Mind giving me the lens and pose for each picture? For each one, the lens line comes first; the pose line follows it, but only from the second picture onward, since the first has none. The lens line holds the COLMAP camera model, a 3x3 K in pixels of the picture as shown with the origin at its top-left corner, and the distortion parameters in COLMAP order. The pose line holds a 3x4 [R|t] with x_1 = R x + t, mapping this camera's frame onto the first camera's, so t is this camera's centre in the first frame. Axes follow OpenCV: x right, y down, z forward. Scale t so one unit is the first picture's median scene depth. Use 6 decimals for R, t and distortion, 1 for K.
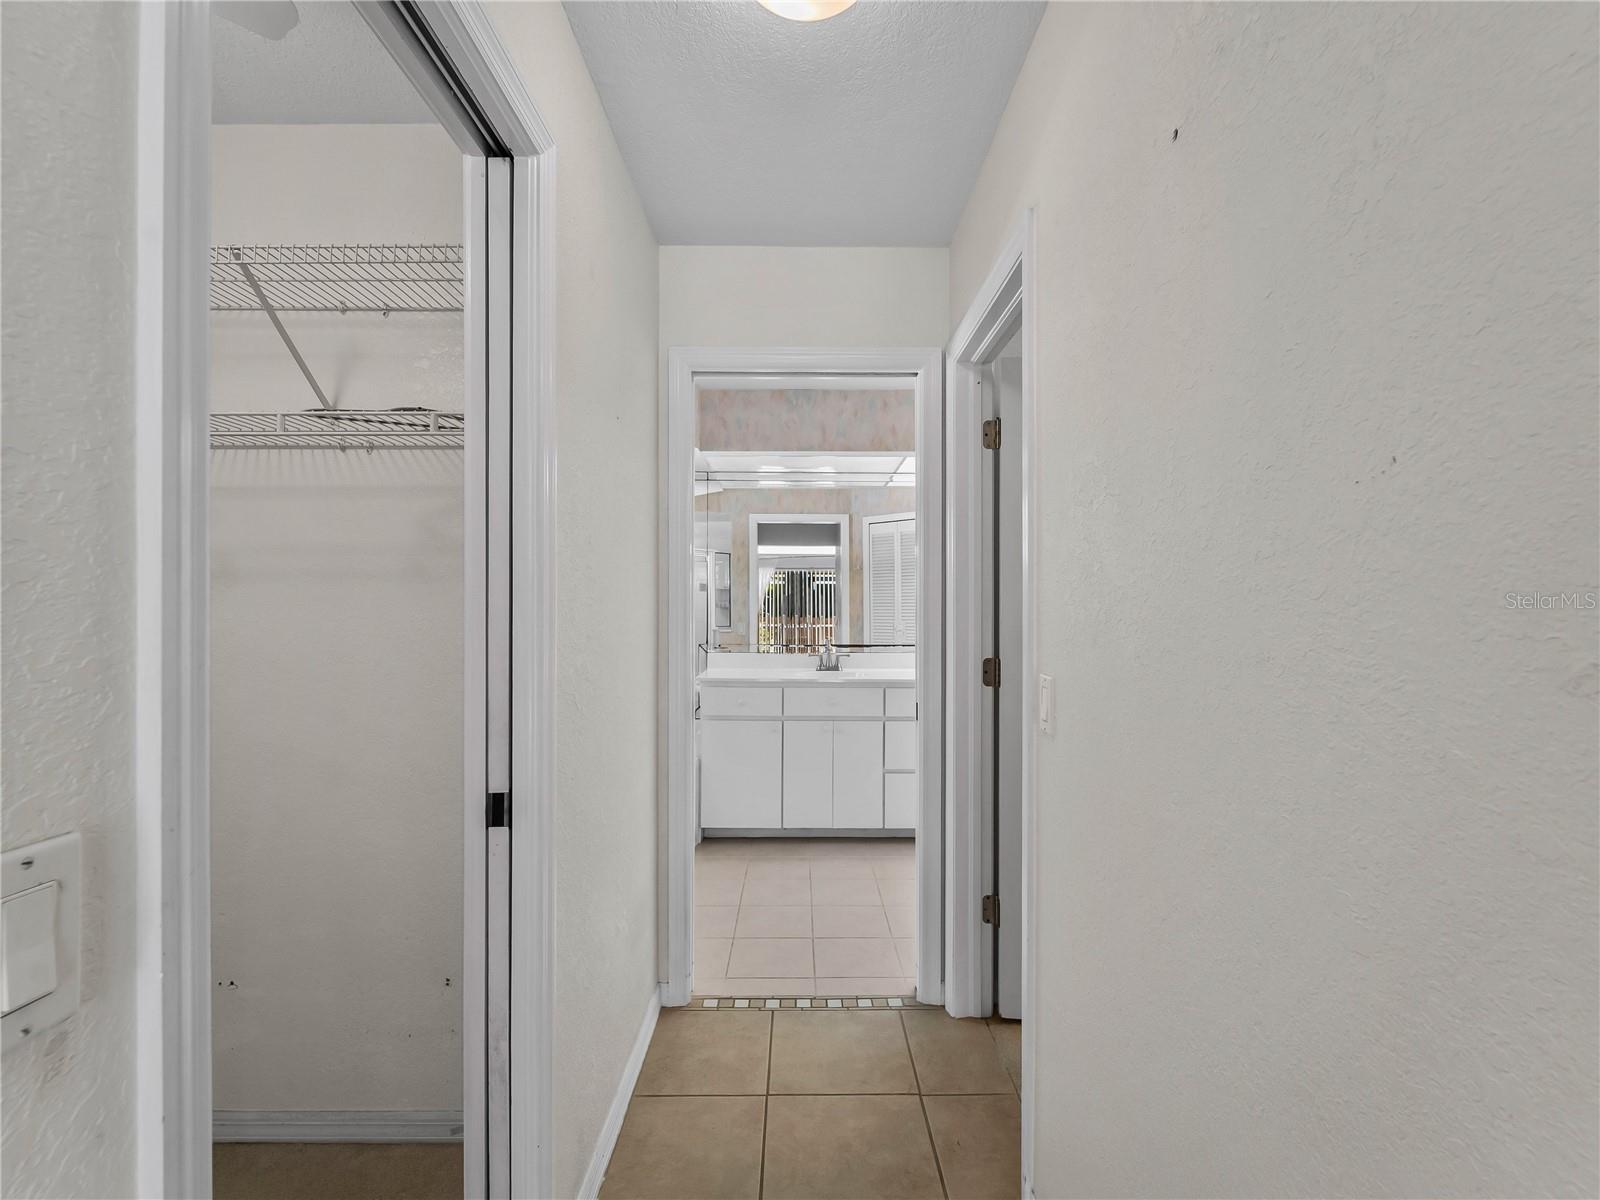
lens RADIAL K [[739.7, 0, 802.2], [0, 739.7, 606.3], [0, 0, 1]] dist [-0.002846, -0.000520]
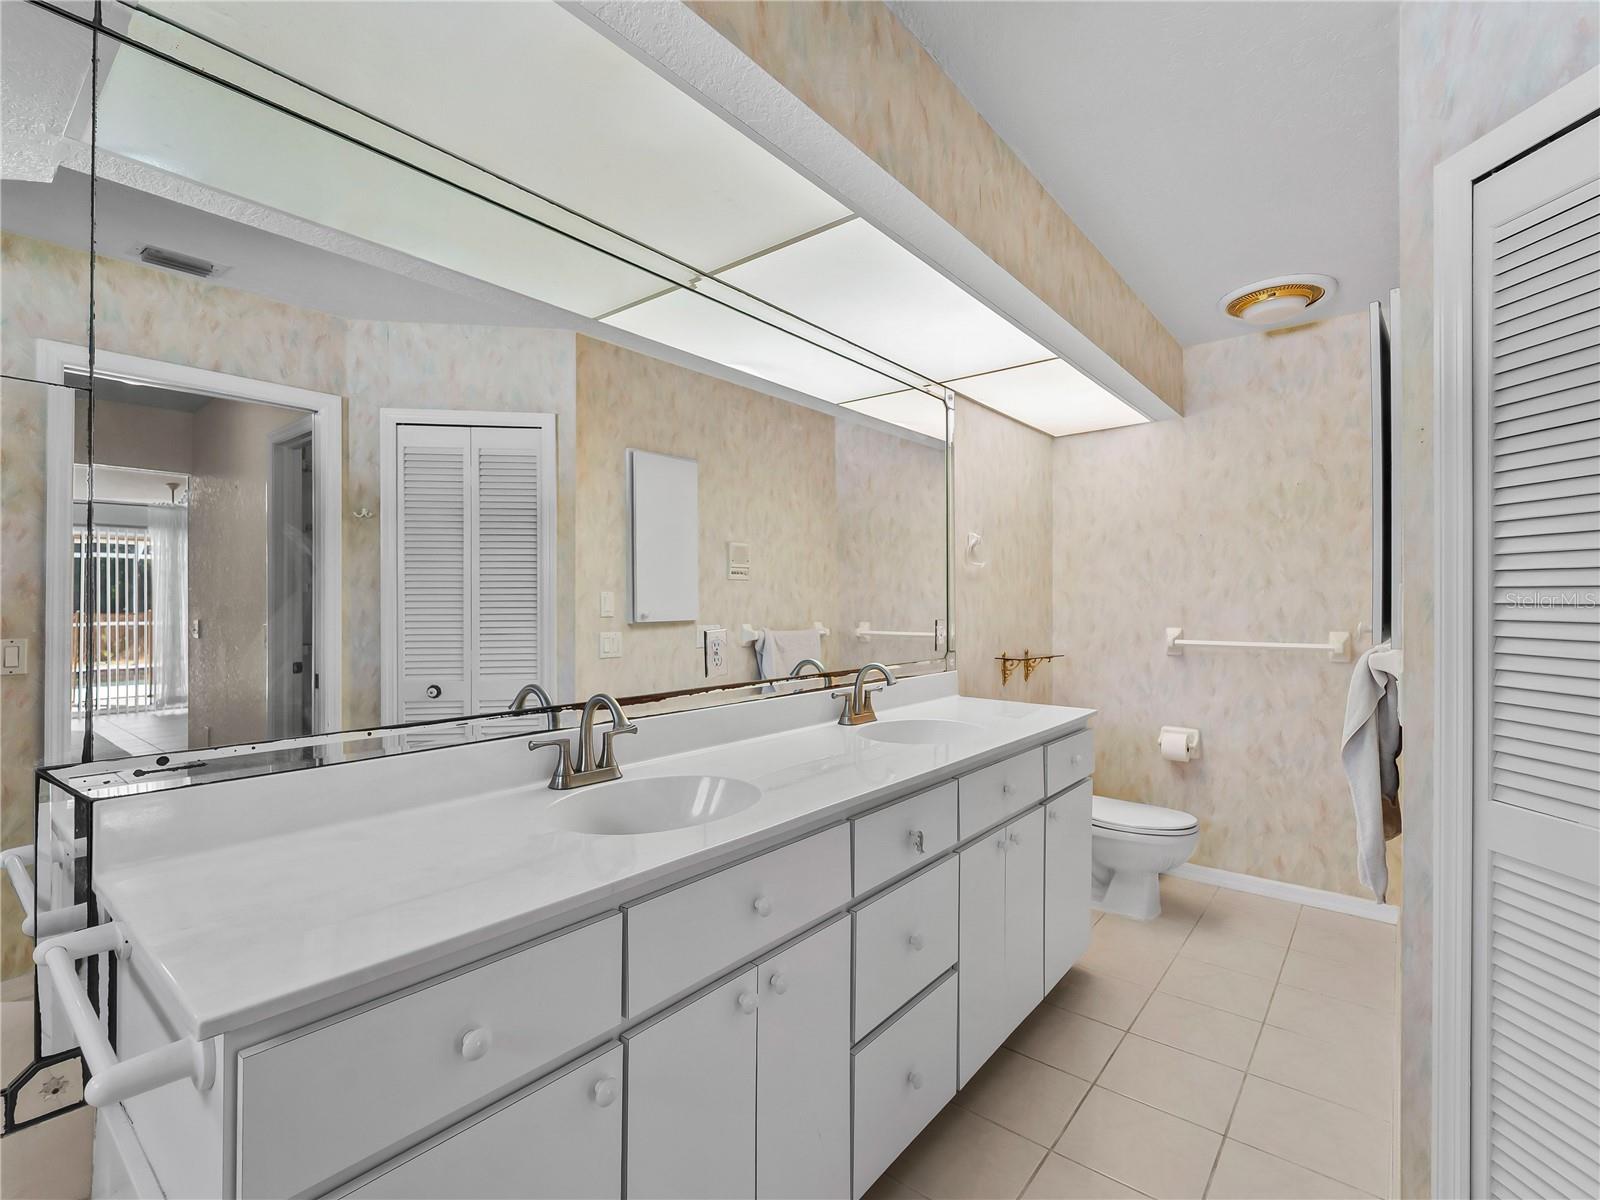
lens RADIAL K [[739.7, 0, 802.2], [0, 739.7, 606.3], [0, 0, 1]] dist [-0.002846, -0.000520]
pose [[0.633516, -0.005909, 0.773707, -0.113982], [-0.004715, 0.999923, 0.011498, 0.000529], [-0.773715, -0.010932, 0.633439, 0.483027]]
